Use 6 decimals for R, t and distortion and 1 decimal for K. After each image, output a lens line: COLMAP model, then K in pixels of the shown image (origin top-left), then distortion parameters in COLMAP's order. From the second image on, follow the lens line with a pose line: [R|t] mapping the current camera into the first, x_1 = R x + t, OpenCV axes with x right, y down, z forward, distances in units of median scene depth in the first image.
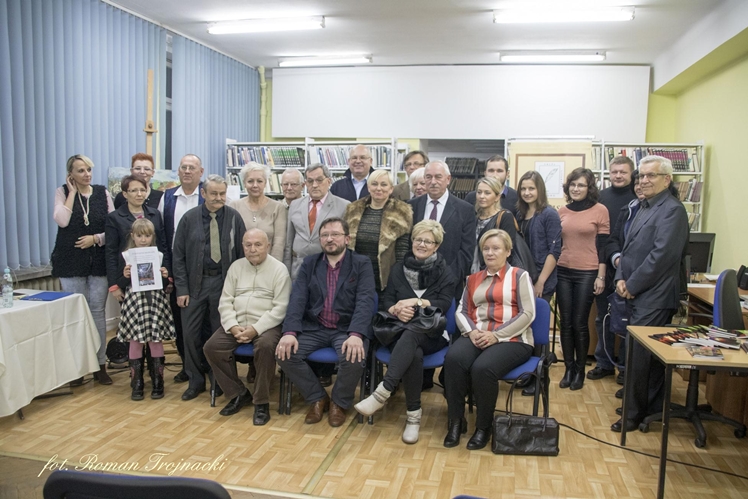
lens RADIAL K [[630.7, 0, 377.5], [0, 630.7, 255.9], [0, 0, 1]] dist [-0.163611, 0.134052]
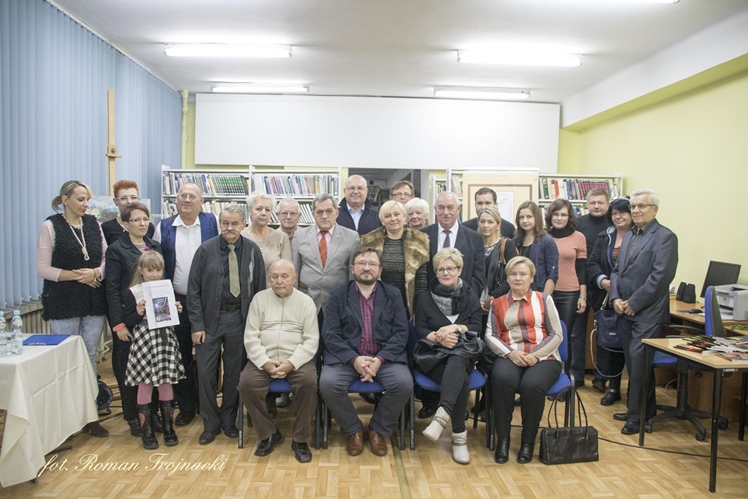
lens RADIAL K [[630.7, 0, 377.5], [0, 630.7, 255.9], [0, 0, 1]] dist [-0.163611, 0.134052]
pose [[0.968656, -0.017194, 0.247811, -0.285931], [0.027428, 0.998905, -0.037906, -0.008782], [-0.246888, 0.043515, 0.968067, 0.018313]]
